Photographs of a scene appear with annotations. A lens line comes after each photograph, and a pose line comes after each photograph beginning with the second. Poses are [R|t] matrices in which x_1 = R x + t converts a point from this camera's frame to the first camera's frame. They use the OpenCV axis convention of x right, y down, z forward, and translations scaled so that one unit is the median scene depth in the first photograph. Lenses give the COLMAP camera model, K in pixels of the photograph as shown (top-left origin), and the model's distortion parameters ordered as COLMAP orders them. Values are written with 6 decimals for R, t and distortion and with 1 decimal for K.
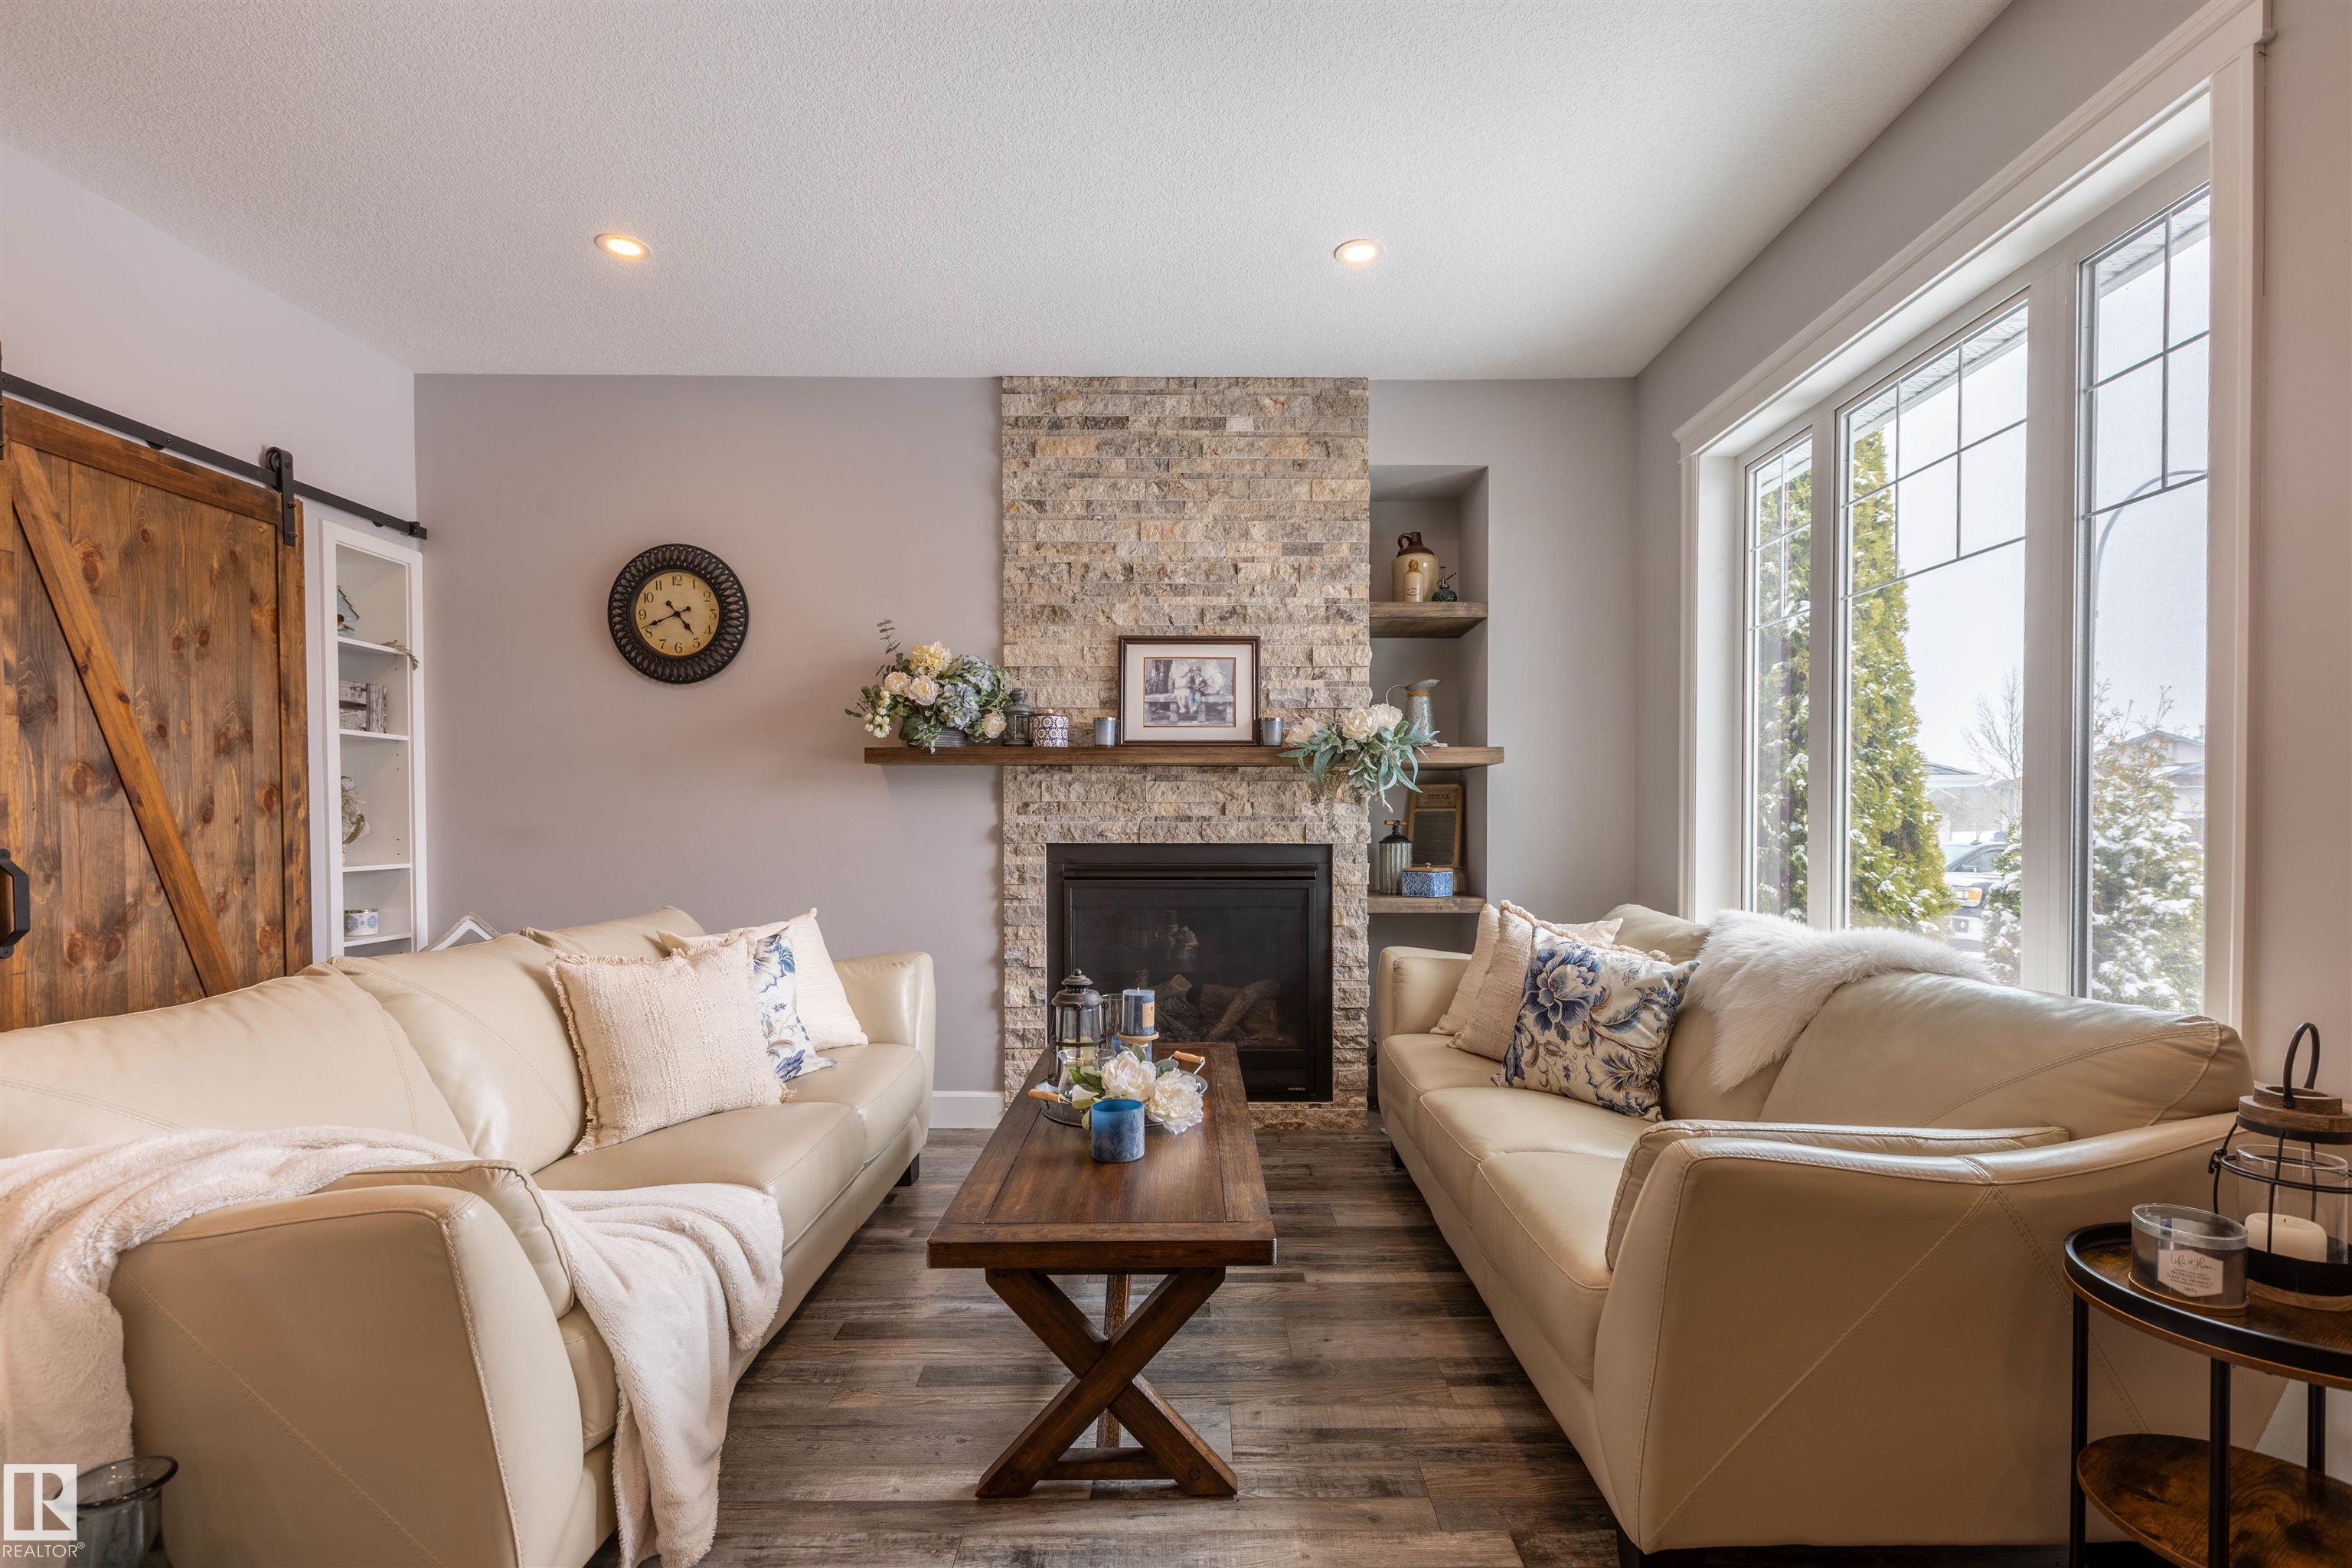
lens RADIAL K [[1092.9, 0, 1219.4], [0, 1092.9, 838.3], [0, 0, 1]] dist [-0.000476, -0.000123]
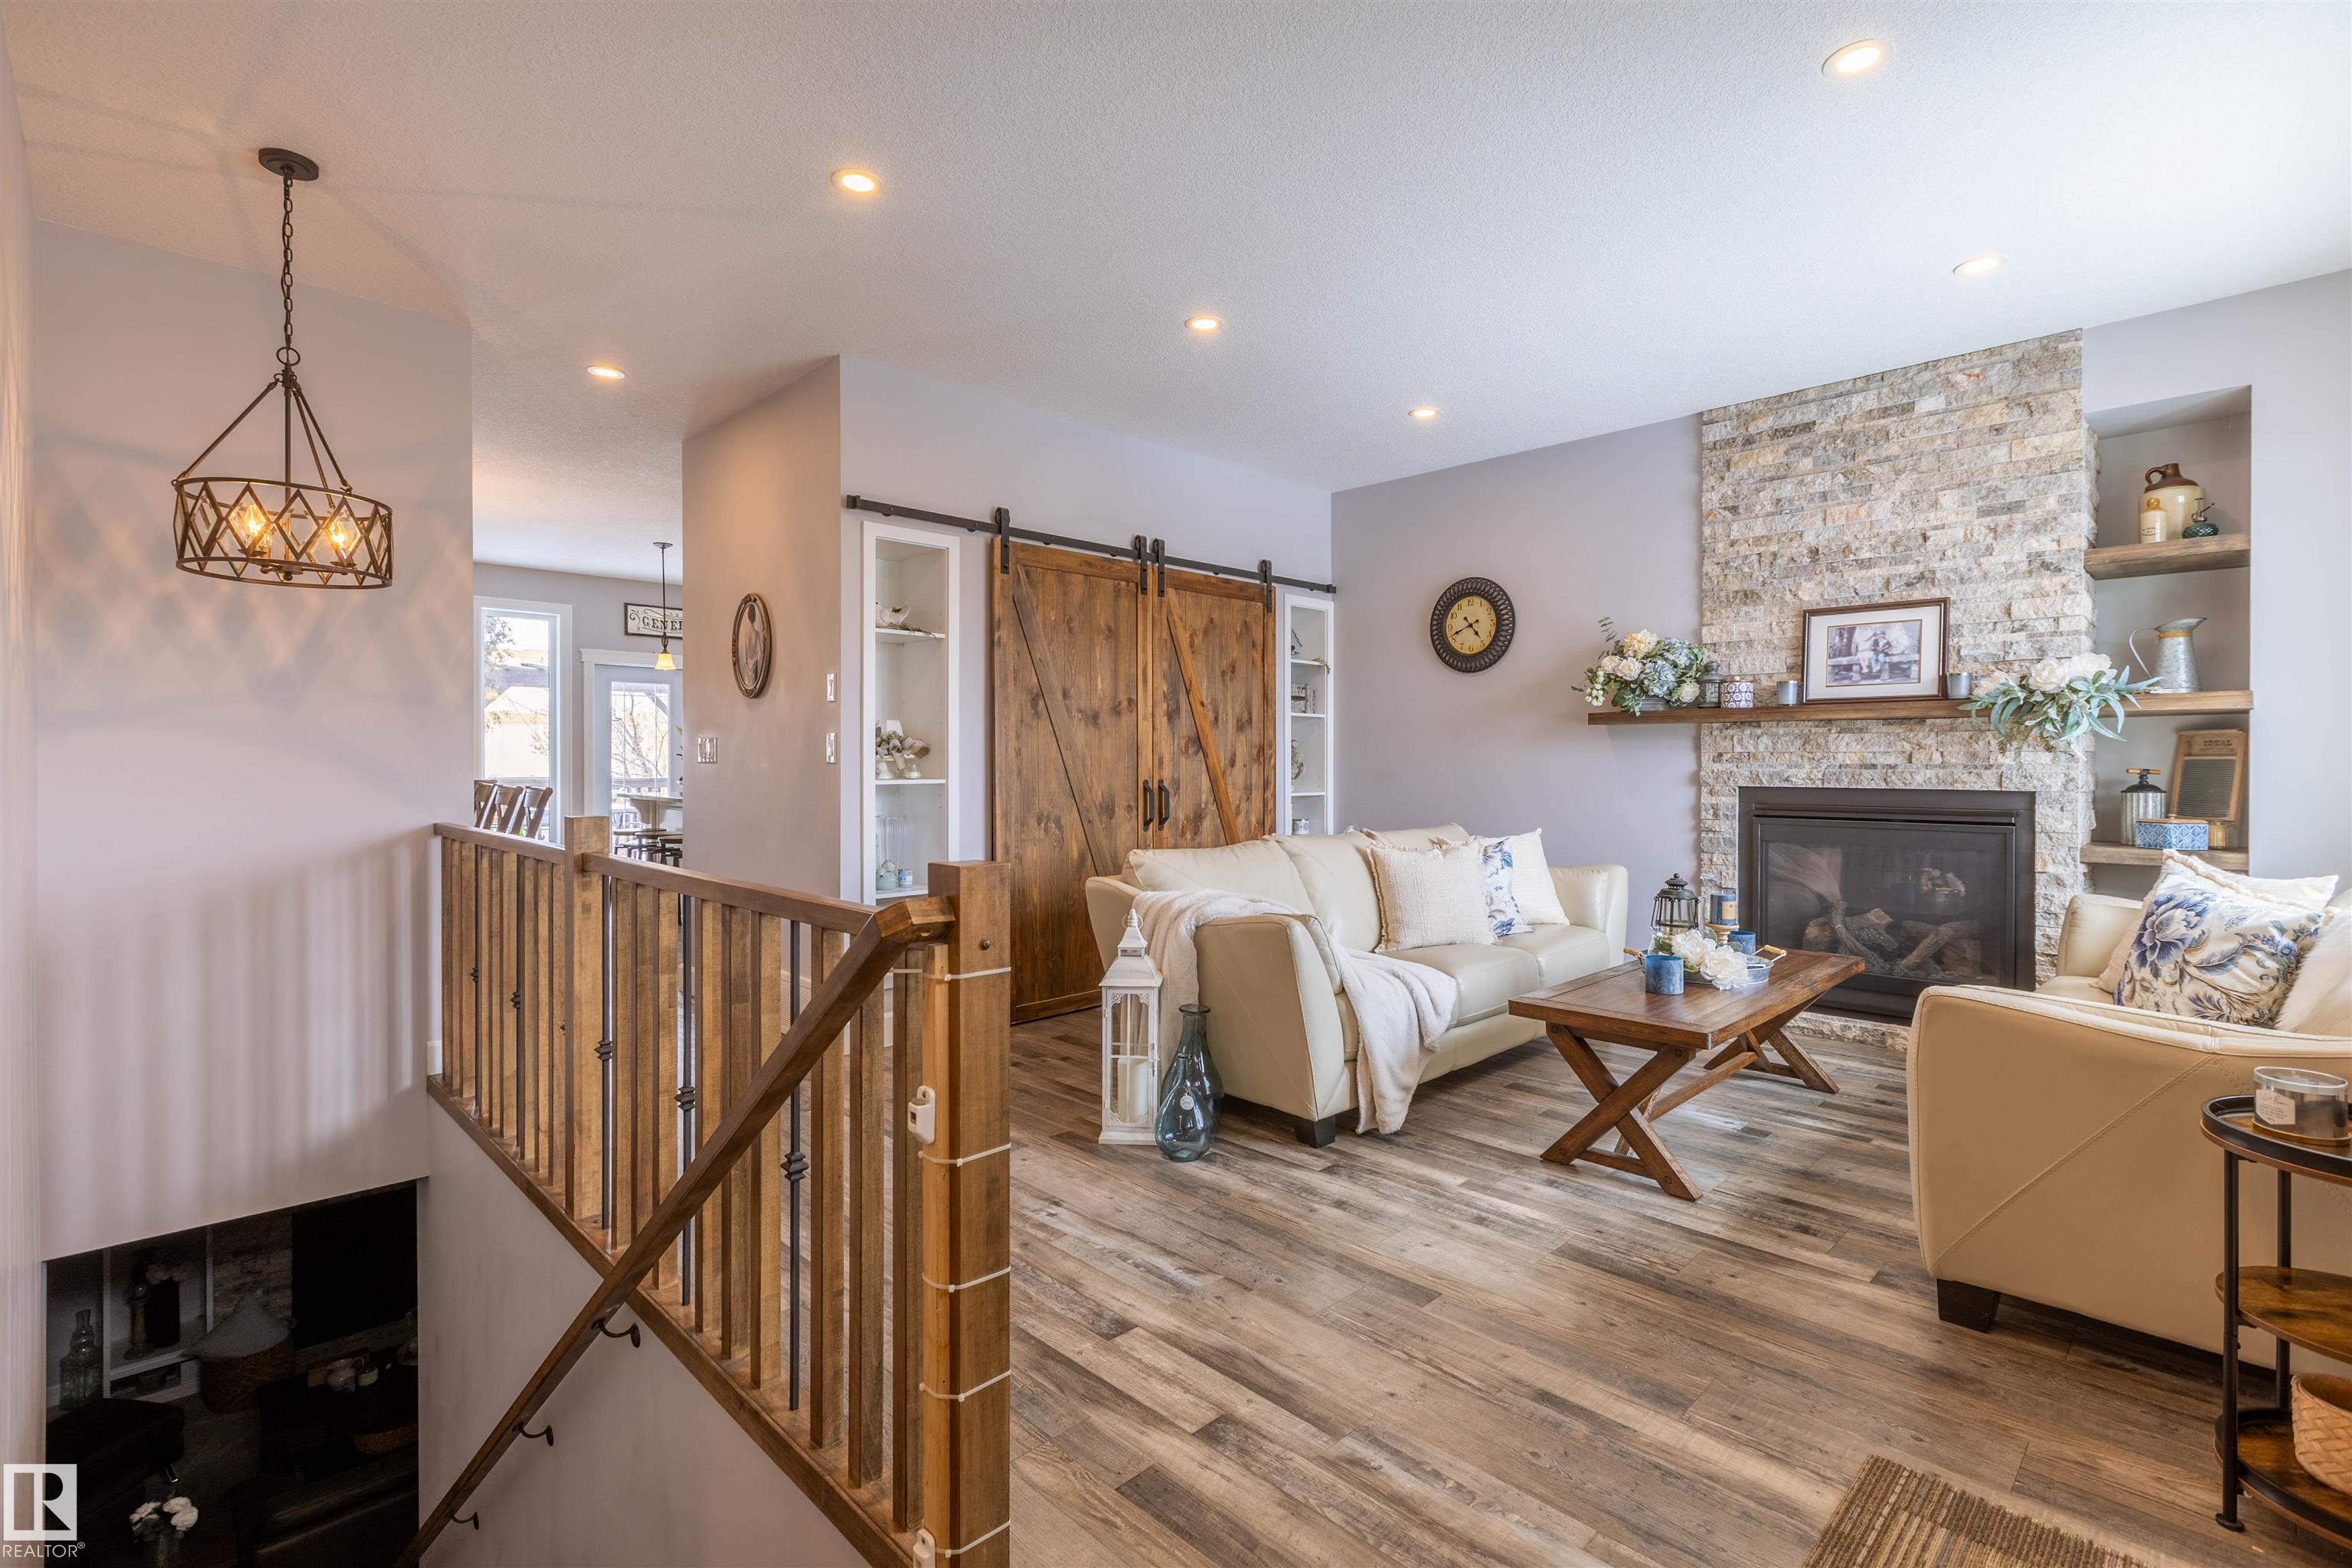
lens RADIAL K [[1092.9, 0, 1175.3], [0, 1092.9, 771.6], [0, 0, 1]] dist [-0.000476, -0.000123]
pose [[0.686201, 0.007032, -0.727378, 0.300120], [-0.014712, 0.999883, -0.004212, 0.002716], [0.727263, 0.013592, 0.686224, -0.292216]]
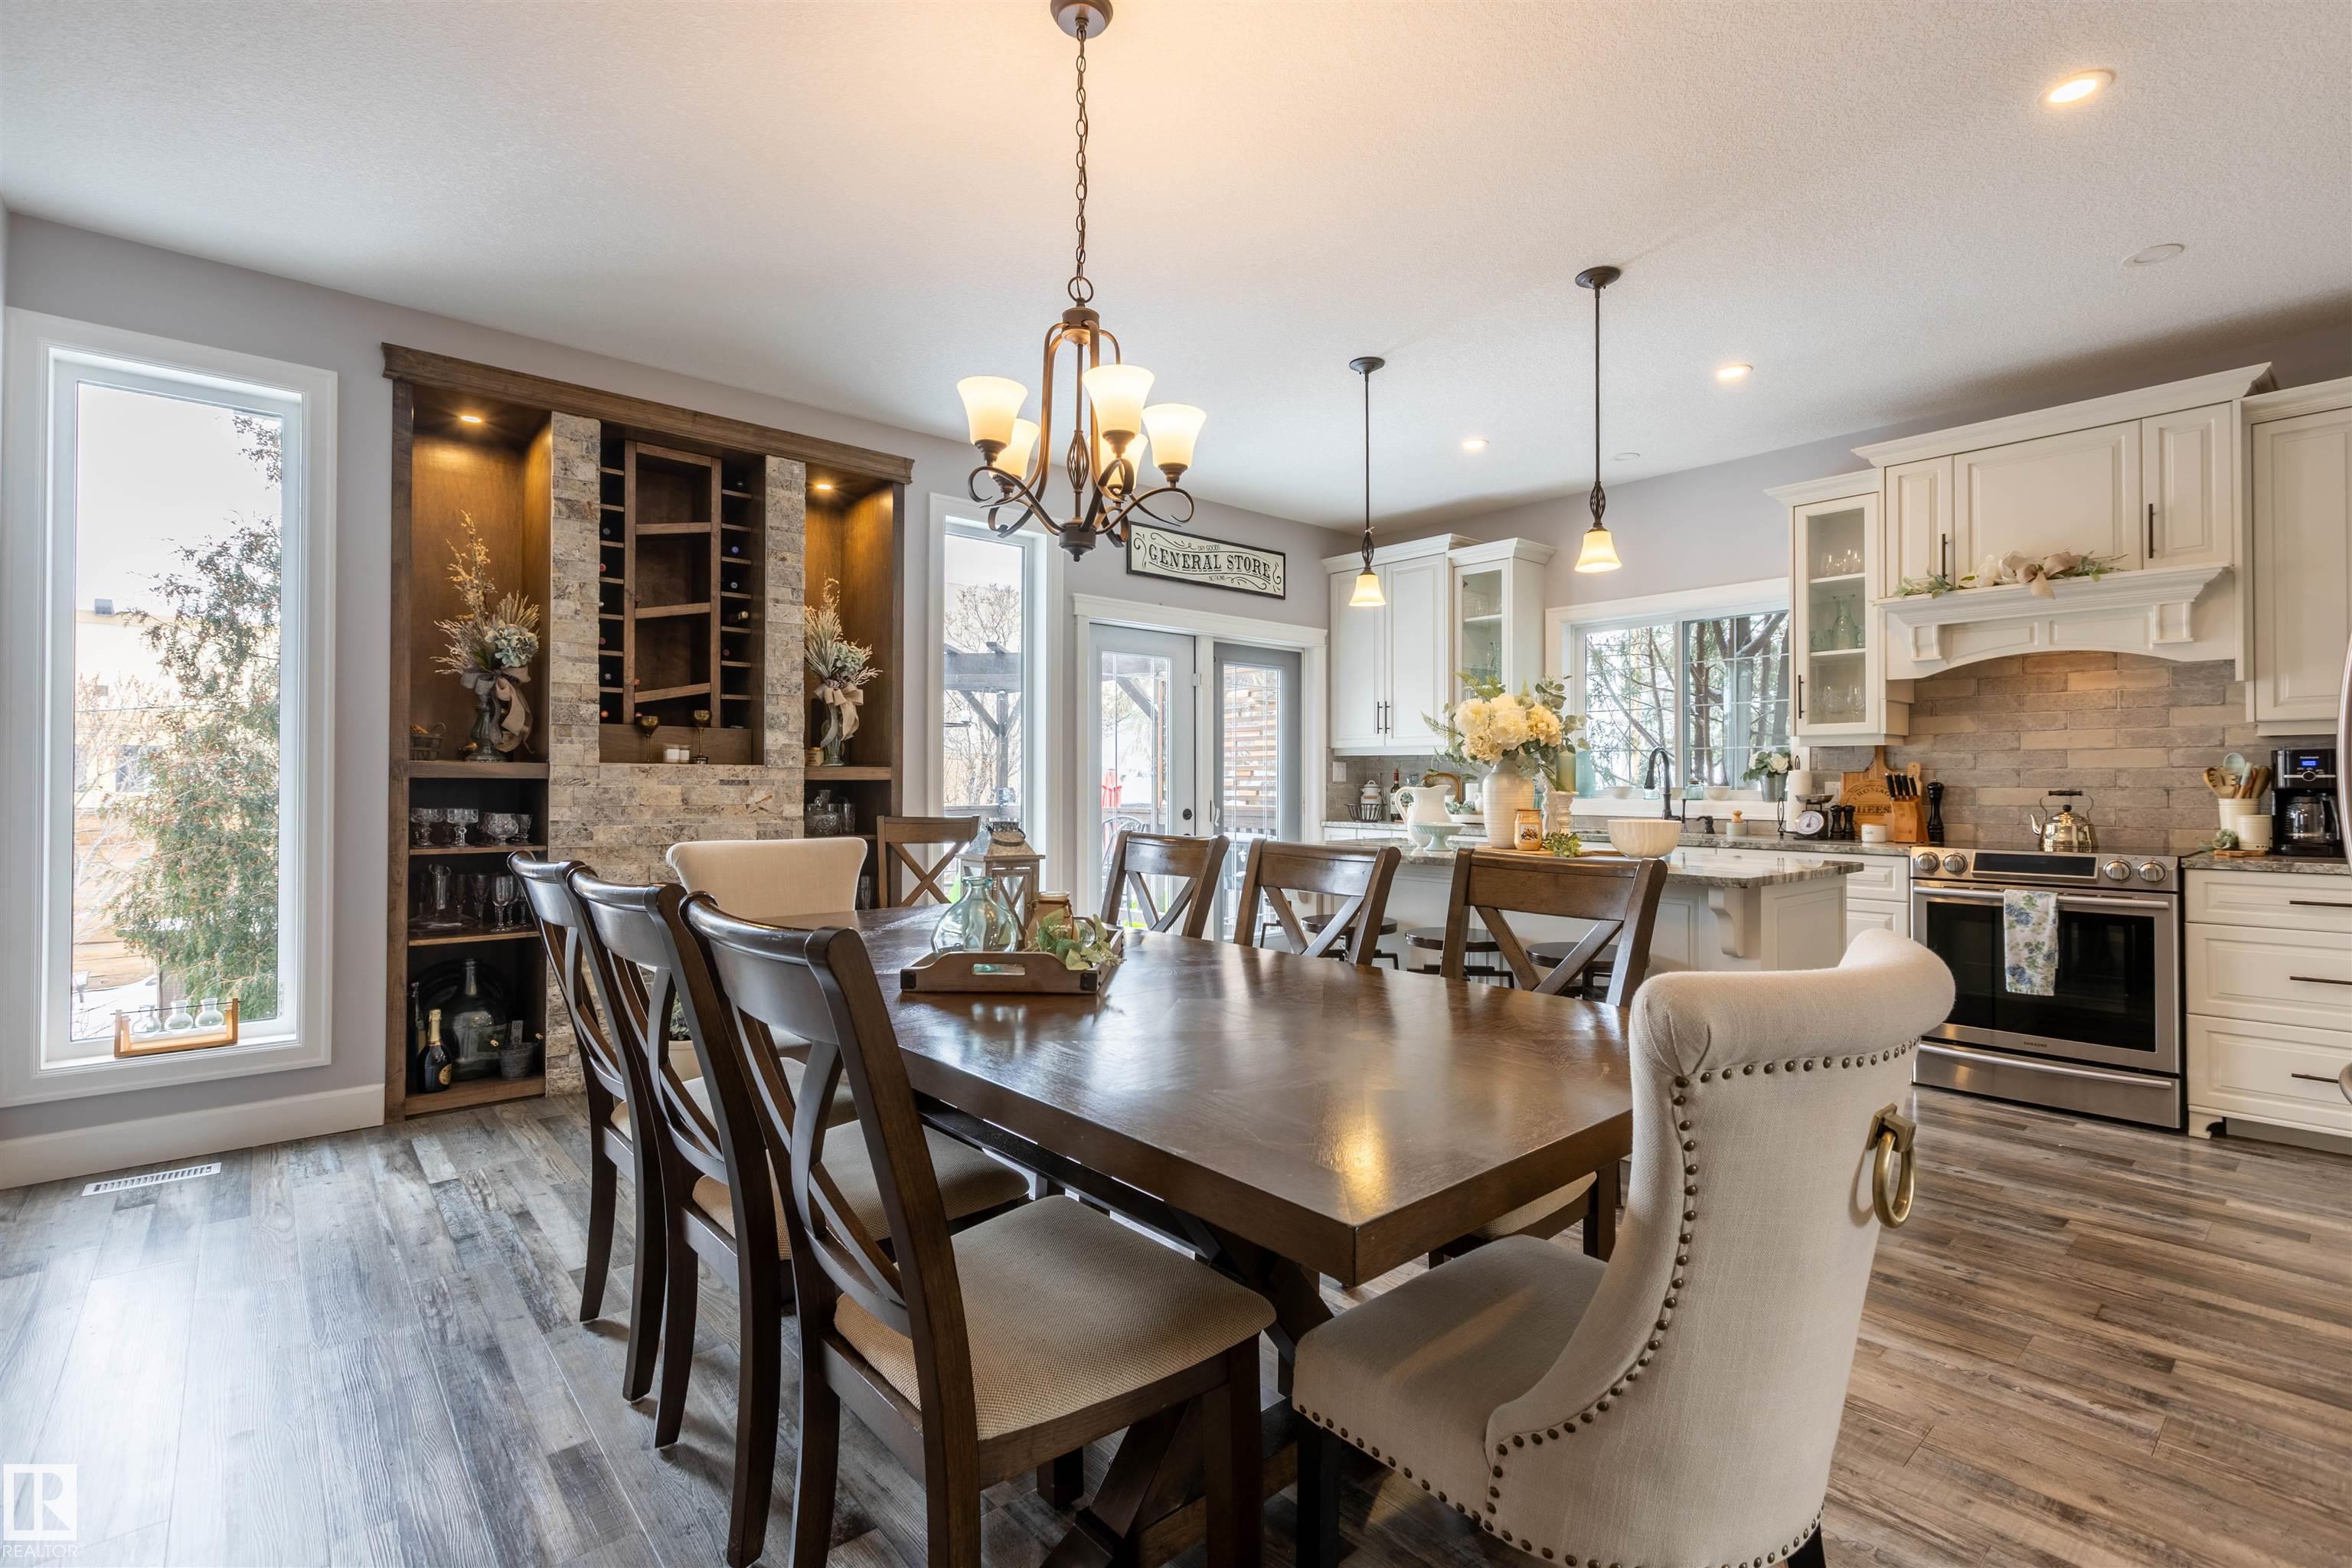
lens RADIAL K [[1092.9, 0, 1190.3], [0, 1092.9, 781.1], [0, 0, 1]] dist [-0.000476, -0.000123]
pose [[0.632353, -0.003682, -0.774672, -1.150216], [-0.012258, 0.999816, -0.014758, 0.005666], [0.774583, 0.018828, 0.632192, -0.378359]]
